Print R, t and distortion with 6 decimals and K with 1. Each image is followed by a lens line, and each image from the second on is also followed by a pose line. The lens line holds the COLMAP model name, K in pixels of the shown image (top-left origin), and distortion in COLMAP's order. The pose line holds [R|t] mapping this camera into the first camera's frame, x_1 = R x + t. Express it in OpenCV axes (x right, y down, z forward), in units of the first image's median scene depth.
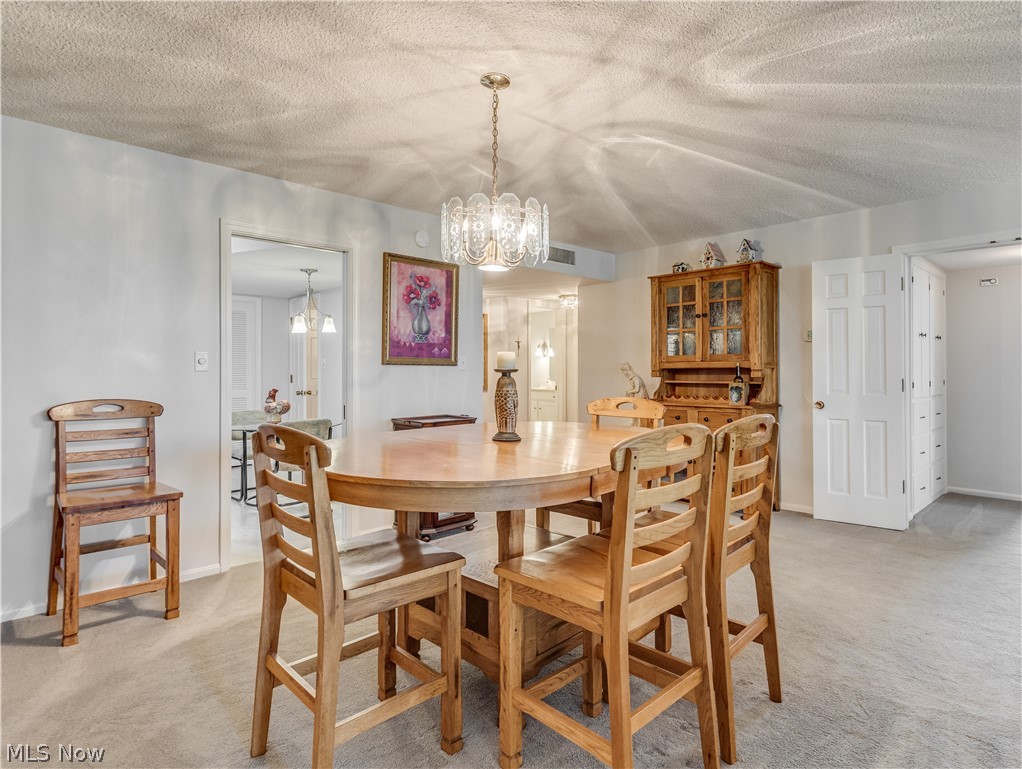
lens RADIAL K [[545.1, 0, 508.9], [0, 545.1, 368.1], [0, 0, 1]] dist [0.002859, 0.000450]
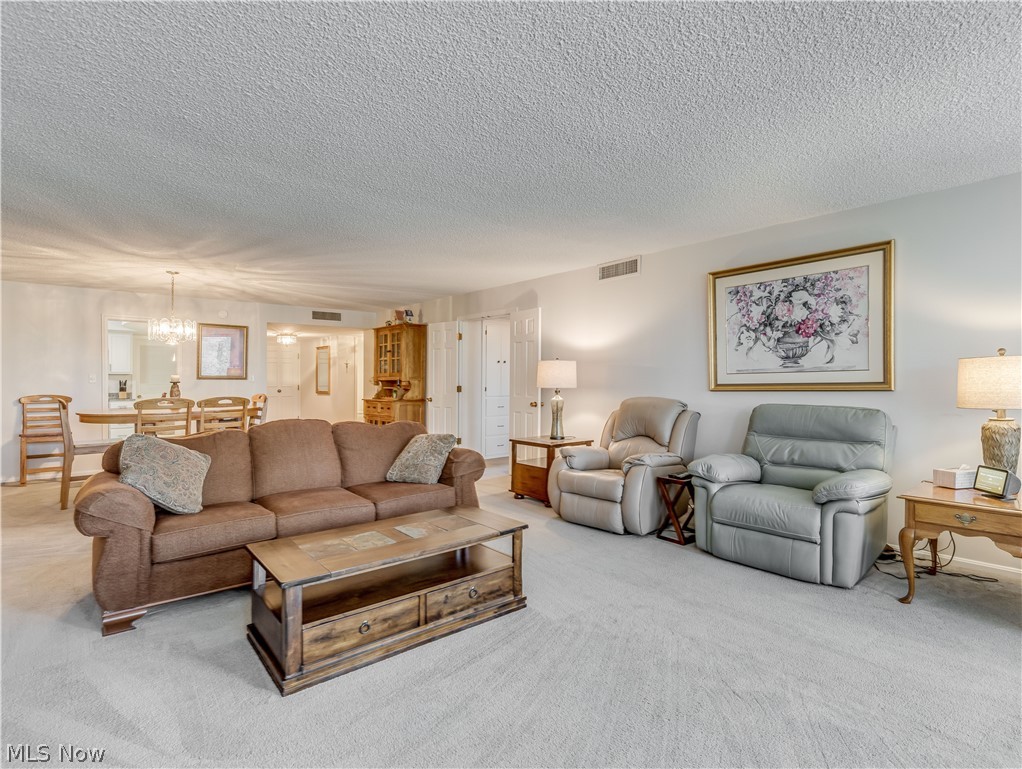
lens RADIAL K [[502.9, 0, 511.0], [0, 502.9, 384.5], [0, 0, 1]] dist [0.000925, -0.000064]
pose [[0.999078, -0.003949, -0.042748, 1.192080], [0.004477, 0.999915, 0.012262, -0.006023], [0.042696, -0.012442, 0.999011, -0.950426]]
